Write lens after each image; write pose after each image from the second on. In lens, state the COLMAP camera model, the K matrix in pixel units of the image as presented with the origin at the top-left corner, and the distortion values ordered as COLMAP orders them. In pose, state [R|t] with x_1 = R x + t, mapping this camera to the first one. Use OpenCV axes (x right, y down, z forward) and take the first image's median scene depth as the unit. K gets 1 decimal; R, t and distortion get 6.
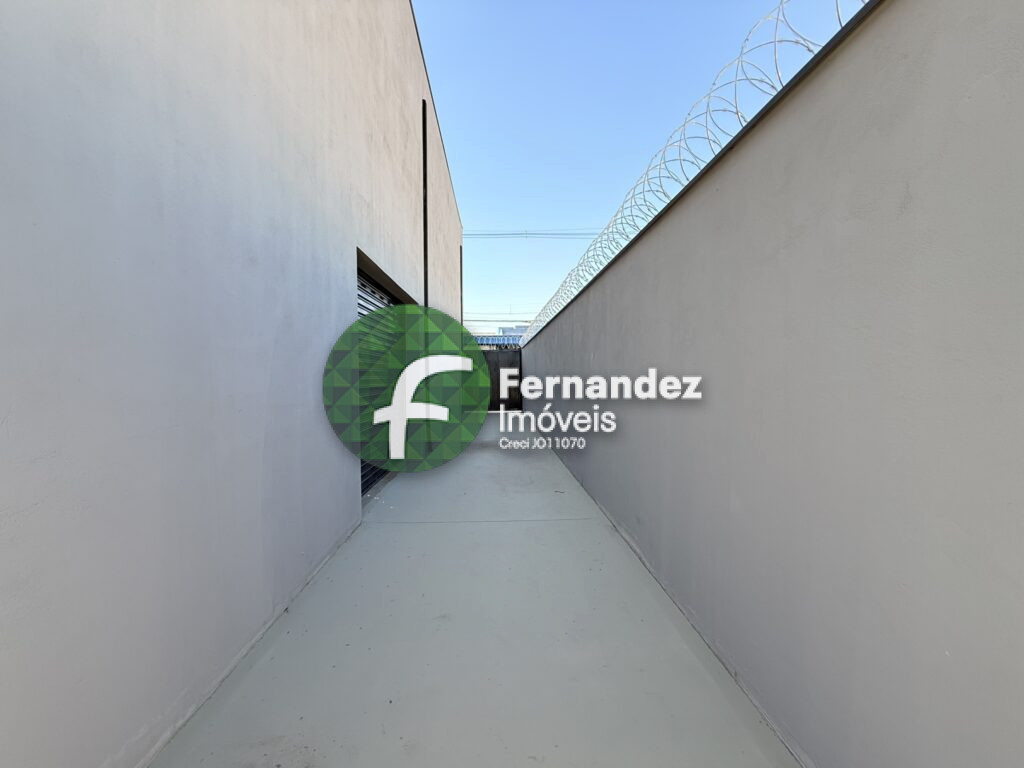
lens RADIAL K [[406.5, 0, 509.7], [0, 406.5, 383.1], [0, 0, 1]] dist [0.000322, 0.000014]
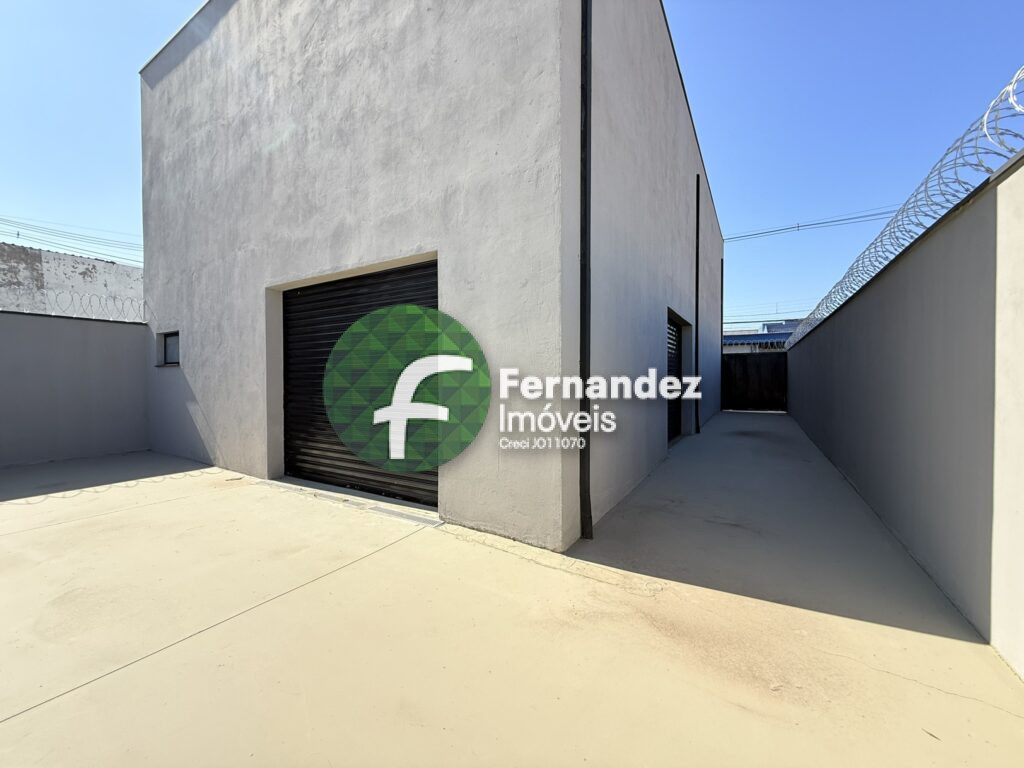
lens RADIAL K [[413.1, 0, 494.2], [0, 413.1, 384.6], [0, 0, 1]] dist [0.001290, -0.022966]
pose [[0.822036, 0.015498, -0.569224, 0.016478], [-0.013706, 0.999878, 0.007430, 0.005208], [0.569270, 0.001694, 0.822149, -0.370967]]
